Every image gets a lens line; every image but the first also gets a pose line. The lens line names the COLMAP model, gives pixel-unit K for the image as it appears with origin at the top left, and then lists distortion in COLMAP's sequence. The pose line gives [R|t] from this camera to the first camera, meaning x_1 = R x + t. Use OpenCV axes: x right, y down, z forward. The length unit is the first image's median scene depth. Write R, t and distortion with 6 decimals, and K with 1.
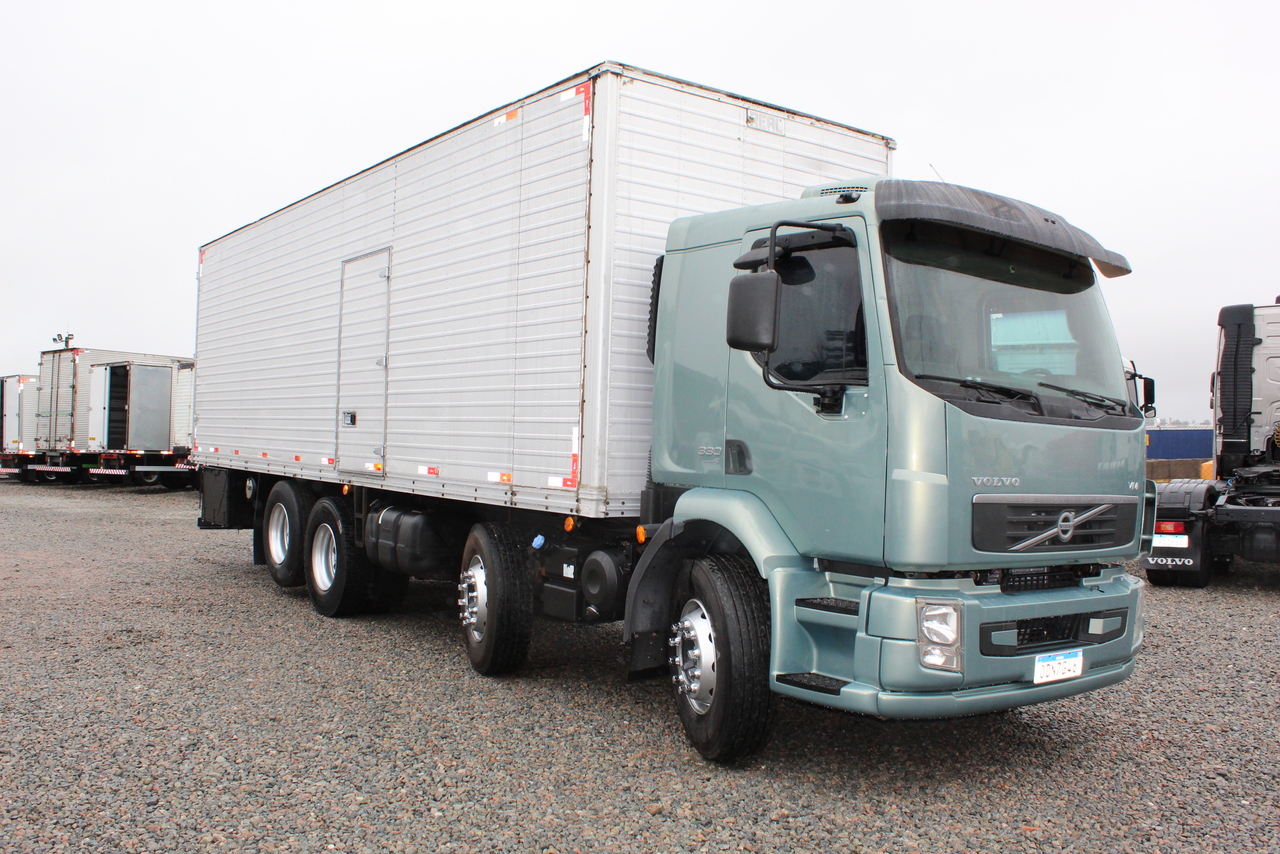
lens RADIAL K [[1103.7, 0, 643.0], [0, 1103.7, 433.6], [0, 0, 1]] dist [-0.075206, 0.007152]
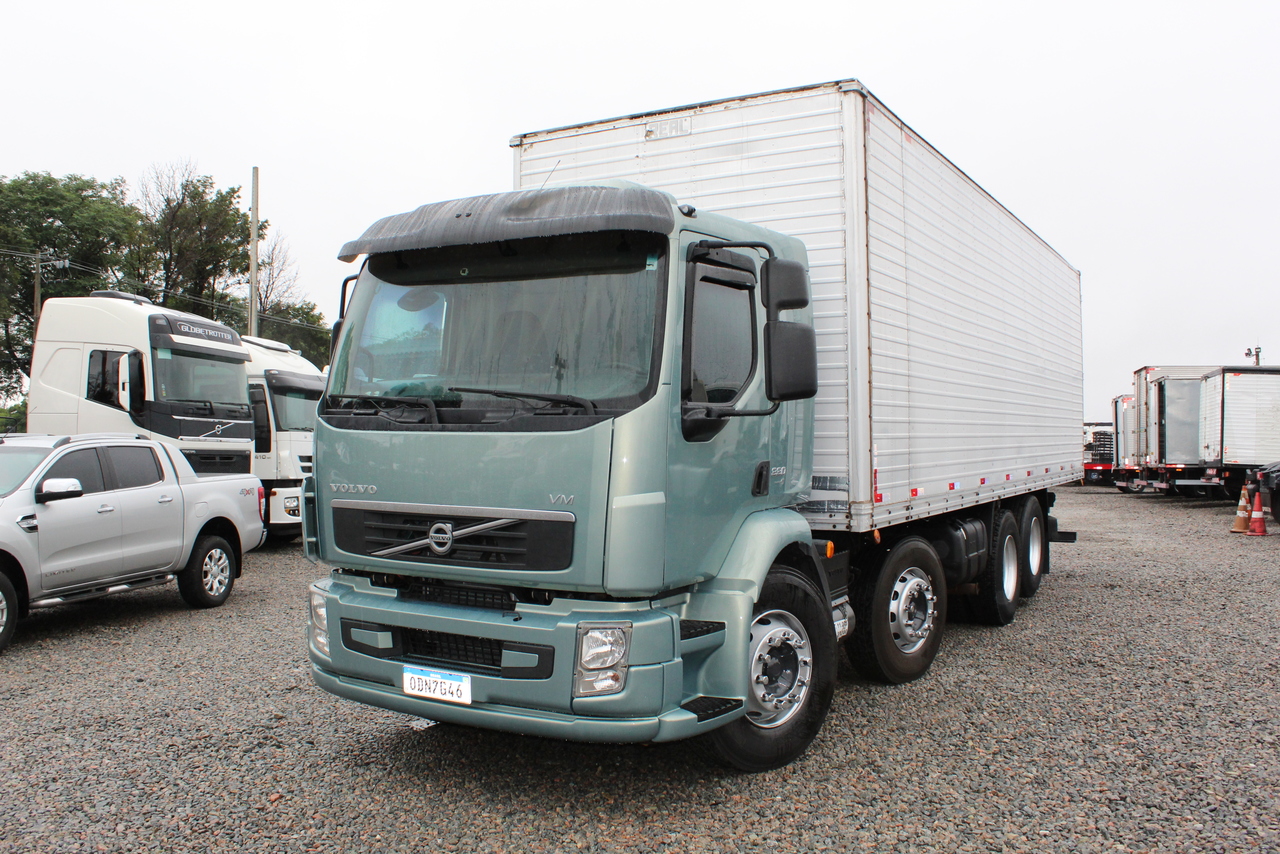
lens RADIAL K [[1103.7, 0, 645.8], [0, 1103.7, 426.9], [0, 0, 1]] dist [-0.075206, 0.007152]
pose [[0.400888, -0.036735, -0.915390, 1.325364], [0.018469, 0.999317, -0.032014, 0.021702], [0.915941, -0.004072, 0.401293, 0.771597]]
